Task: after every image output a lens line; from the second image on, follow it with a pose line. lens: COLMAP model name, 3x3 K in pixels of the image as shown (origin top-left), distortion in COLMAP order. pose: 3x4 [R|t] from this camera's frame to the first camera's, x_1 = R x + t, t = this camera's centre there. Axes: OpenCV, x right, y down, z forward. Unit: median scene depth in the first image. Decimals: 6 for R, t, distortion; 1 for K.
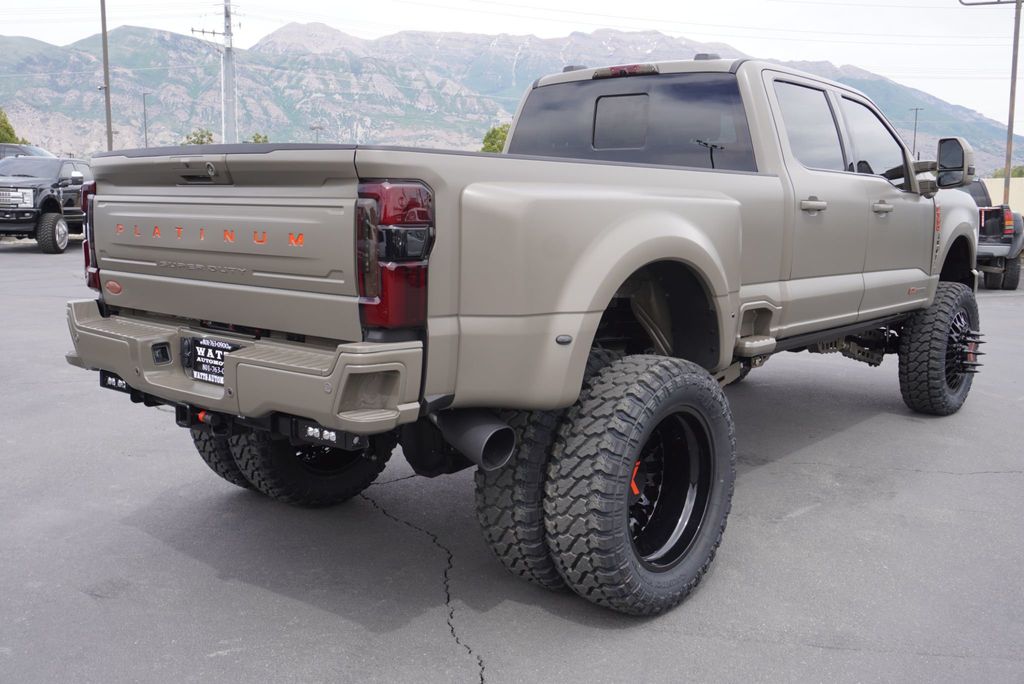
lens RADIAL K [[993.8, 0, 512.9], [0, 993.8, 362.6], [0, 0, 1]] dist [0.010928, 0.013681]
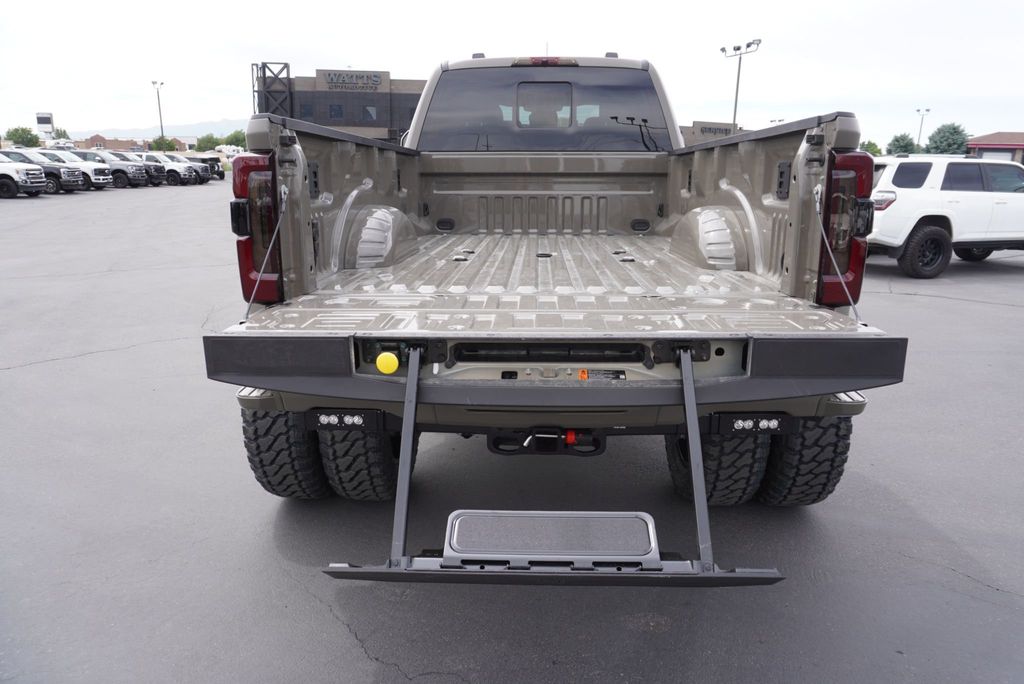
lens RADIAL K [[691.0, 0, 527.5], [0, 691.0, 331.6], [0, 0, 1]] dist [-0.005013, 0.001166]
pose [[0.788333, -0.148877, 0.596964, -0.648250], [0.111190, 0.988780, 0.099758, -0.091706], [-0.605118, -0.012266, 0.796041, 0.537875]]
